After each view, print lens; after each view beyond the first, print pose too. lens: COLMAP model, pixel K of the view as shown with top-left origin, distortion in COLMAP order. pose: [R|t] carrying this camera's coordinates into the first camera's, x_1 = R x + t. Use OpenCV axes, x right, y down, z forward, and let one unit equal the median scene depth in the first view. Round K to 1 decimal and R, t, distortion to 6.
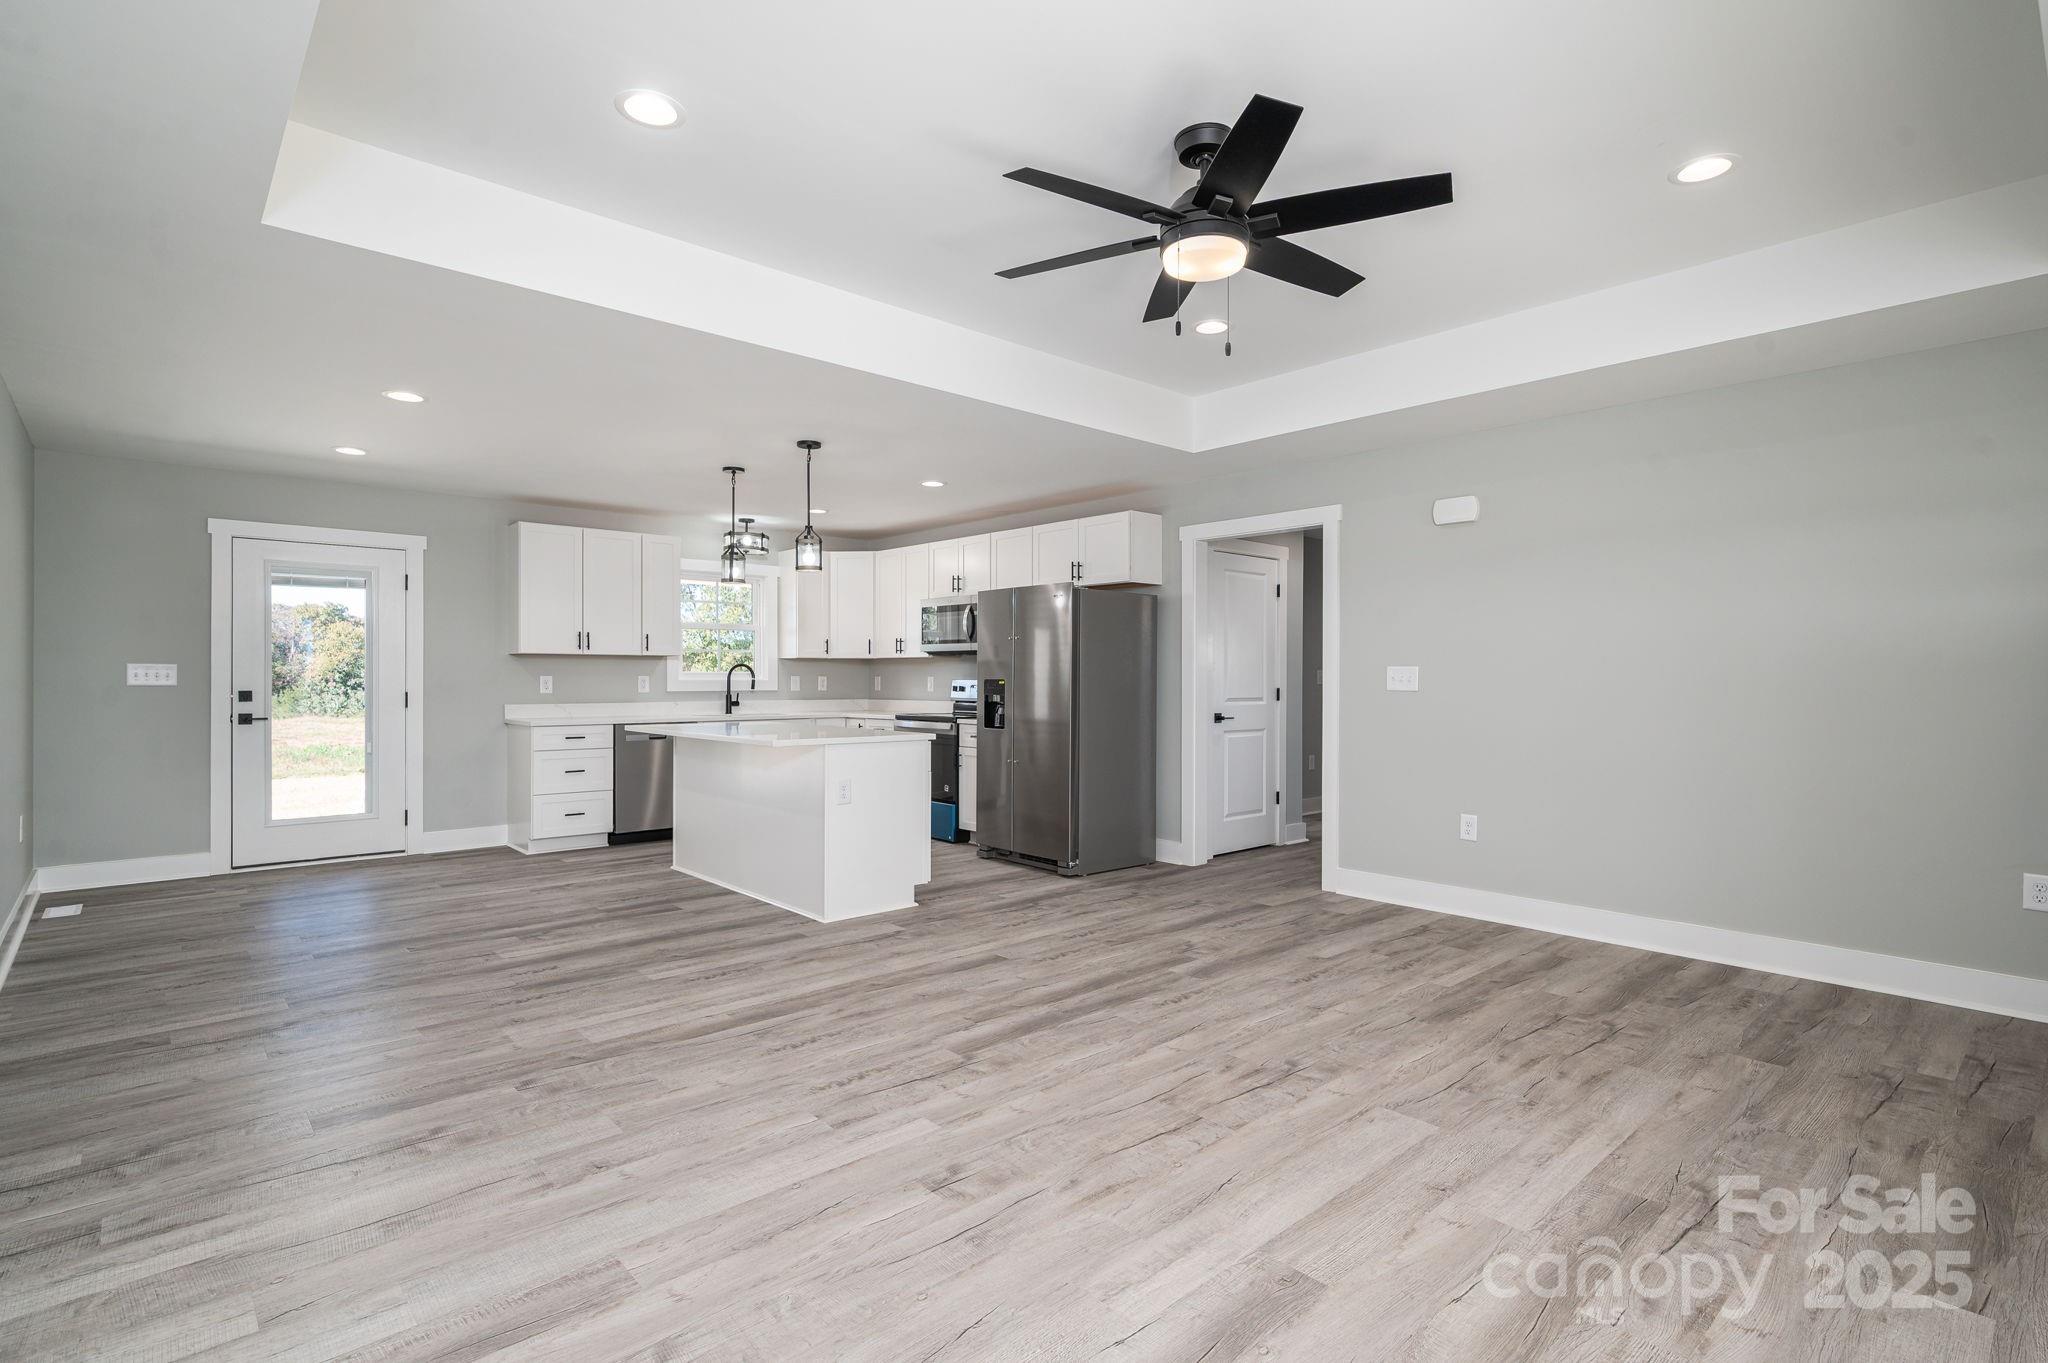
lens RADIAL K [[993.5, 0, 975.4], [0, 993.5, 685.6], [0, 0, 1]] dist [-0.001004, -0.001704]
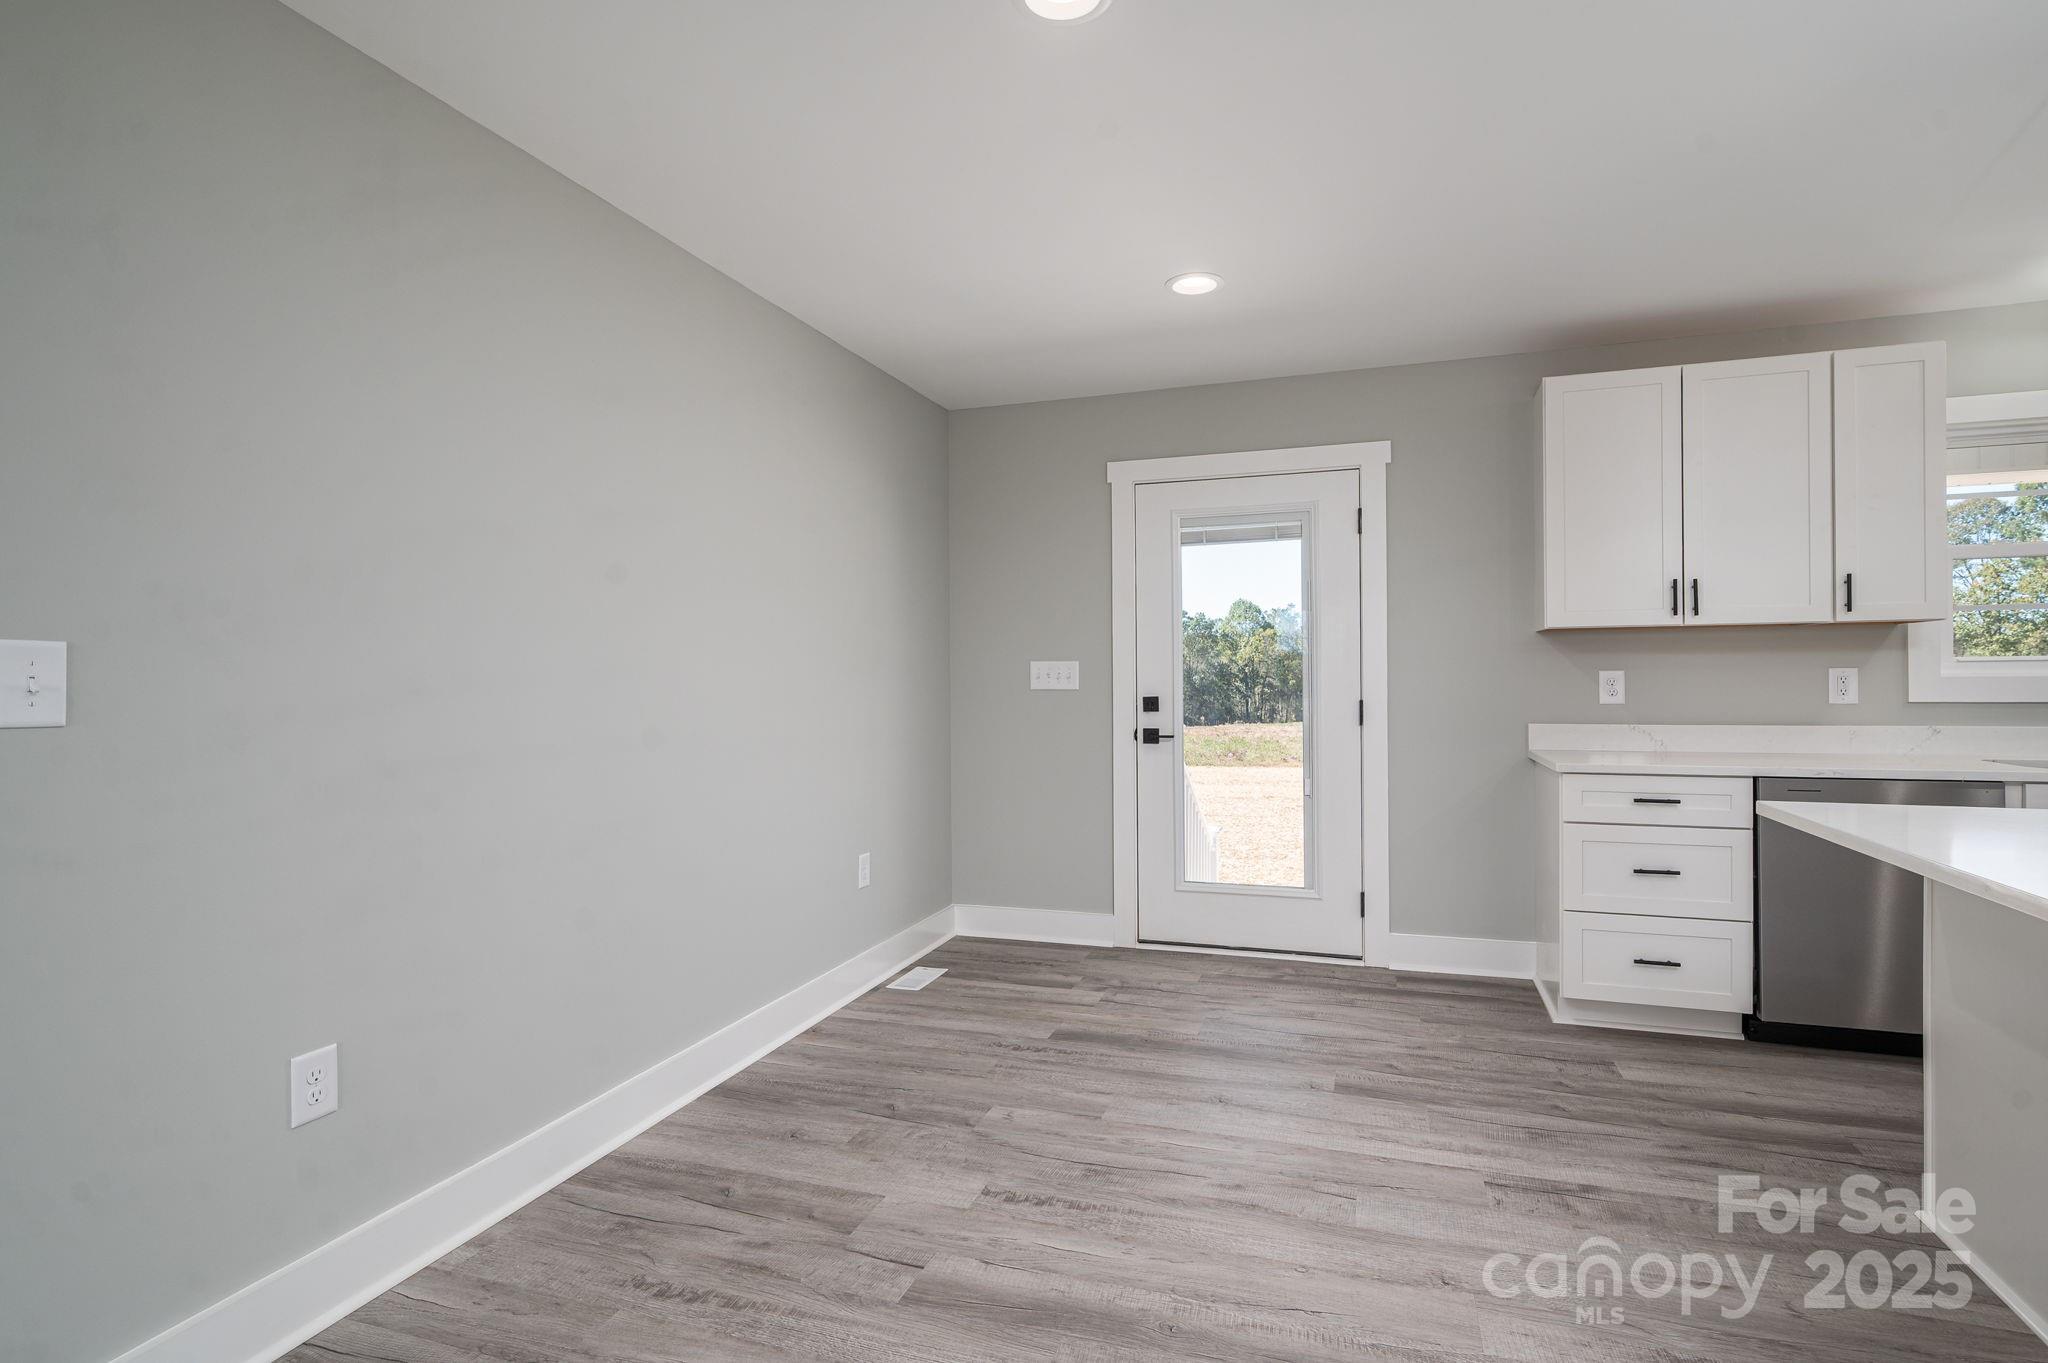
lens RADIAL K [[993.5, 0, 1038.4], [0, 993.5, 675.1], [0, 0, 1]] dist [-0.001004, -0.001704]
pose [[0.521915, -0.008663, -0.852953, -0.170698], [0.002822, 0.999960, -0.008429, -0.004341], [0.852993, 0.001992, 0.521919, 0.559851]]
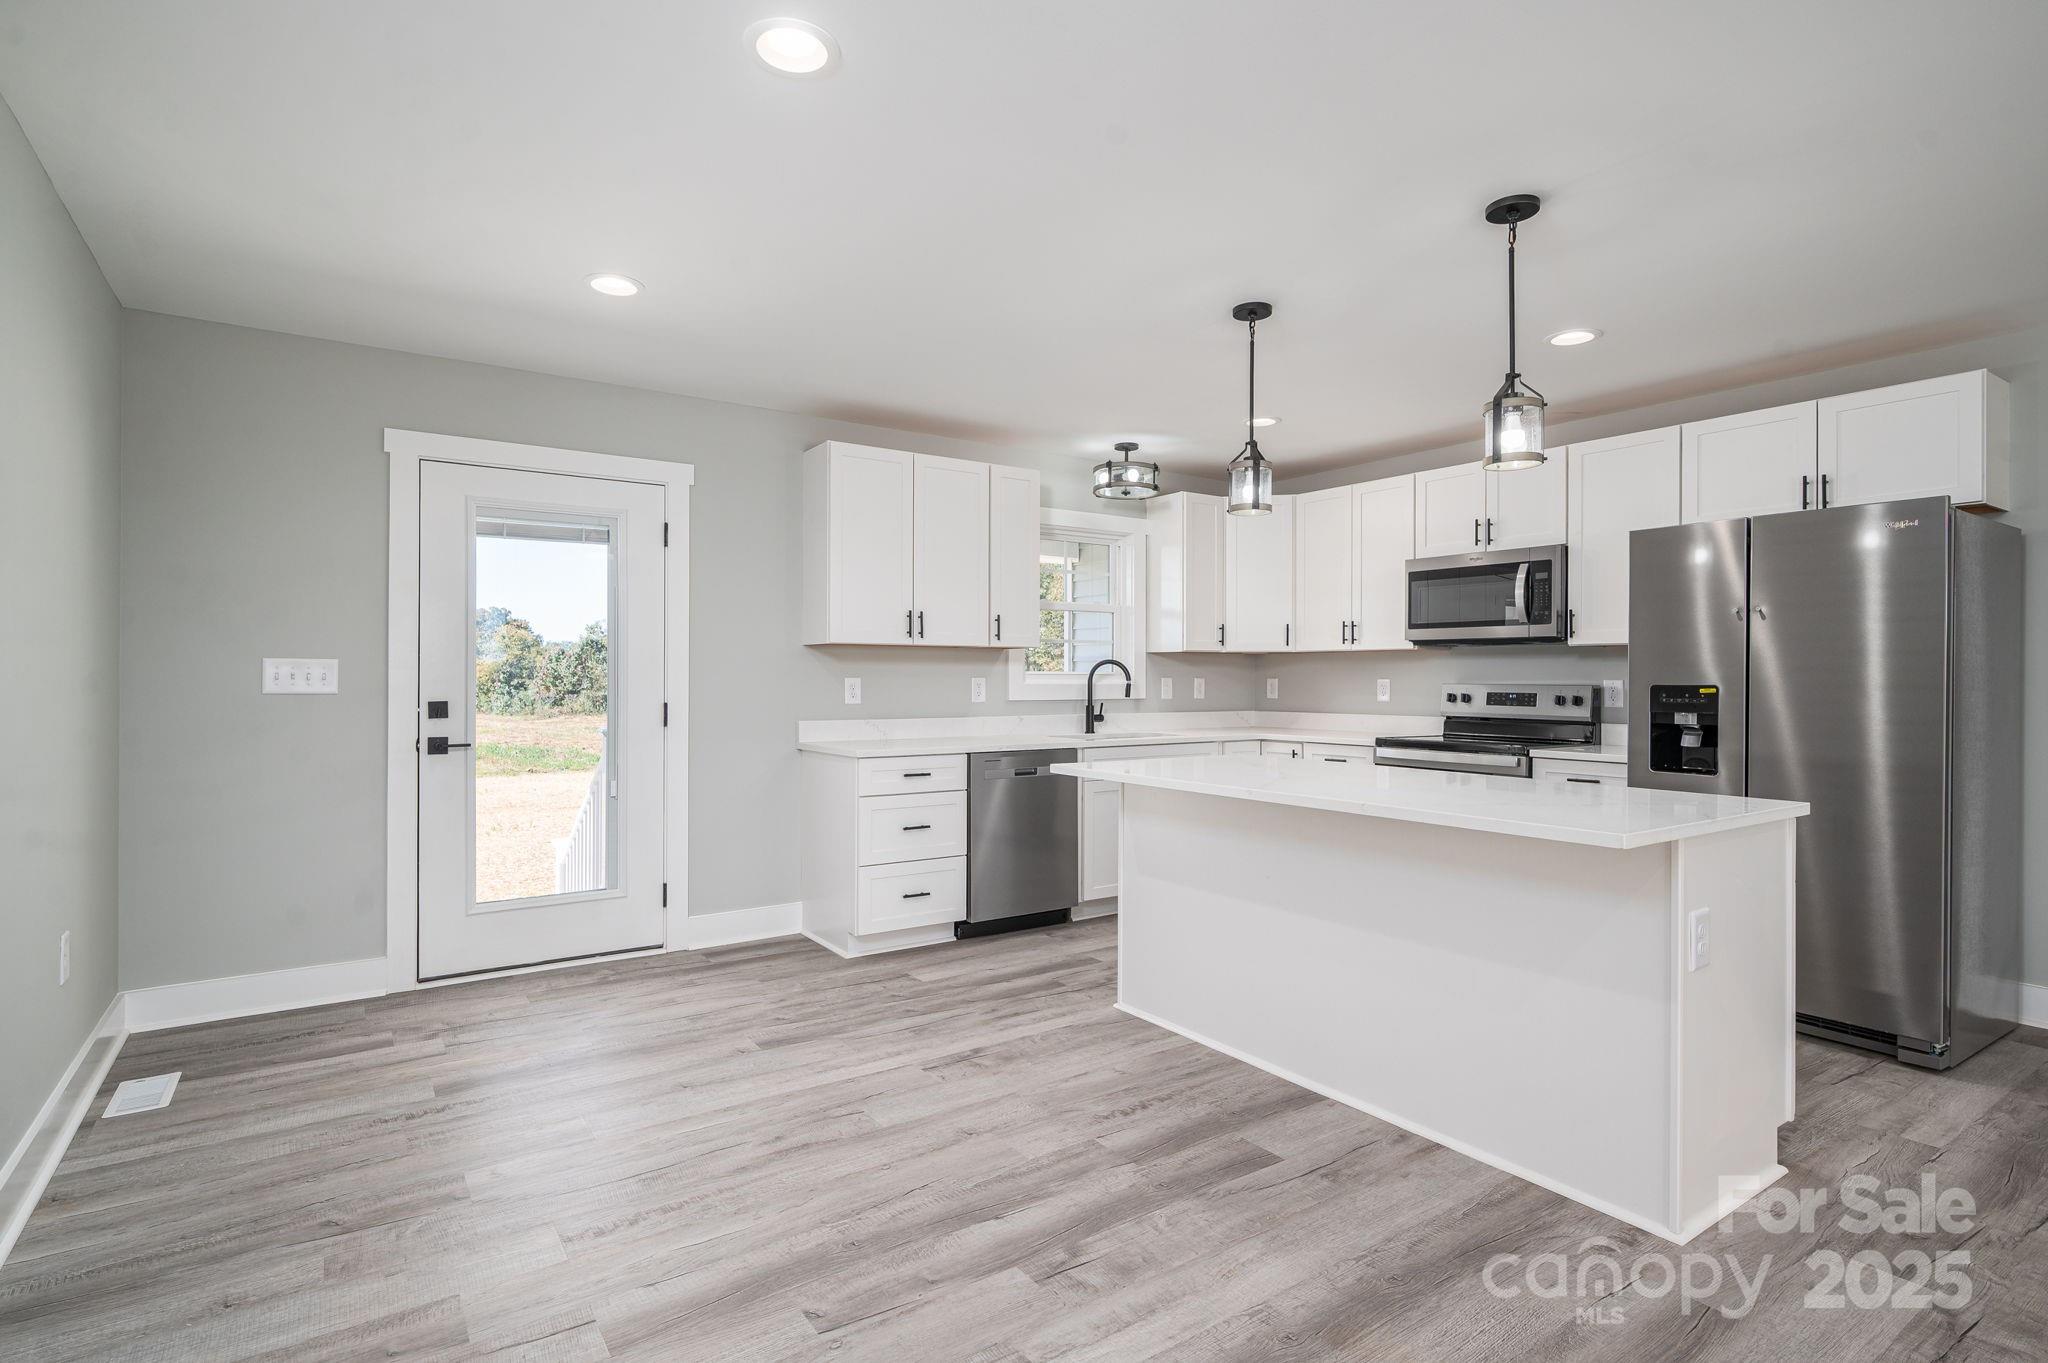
lens RADIAL K [[993.5, 0, 982.7], [0, 993.5, 677.8], [0, 0, 1]] dist [-0.001004, -0.001704]
pose [[0.992835, 0.000993, -0.119486, -0.316394], [-0.002029, 0.999961, -0.008554, -0.004966], [0.119473, 0.008735, 0.992799, 0.413901]]
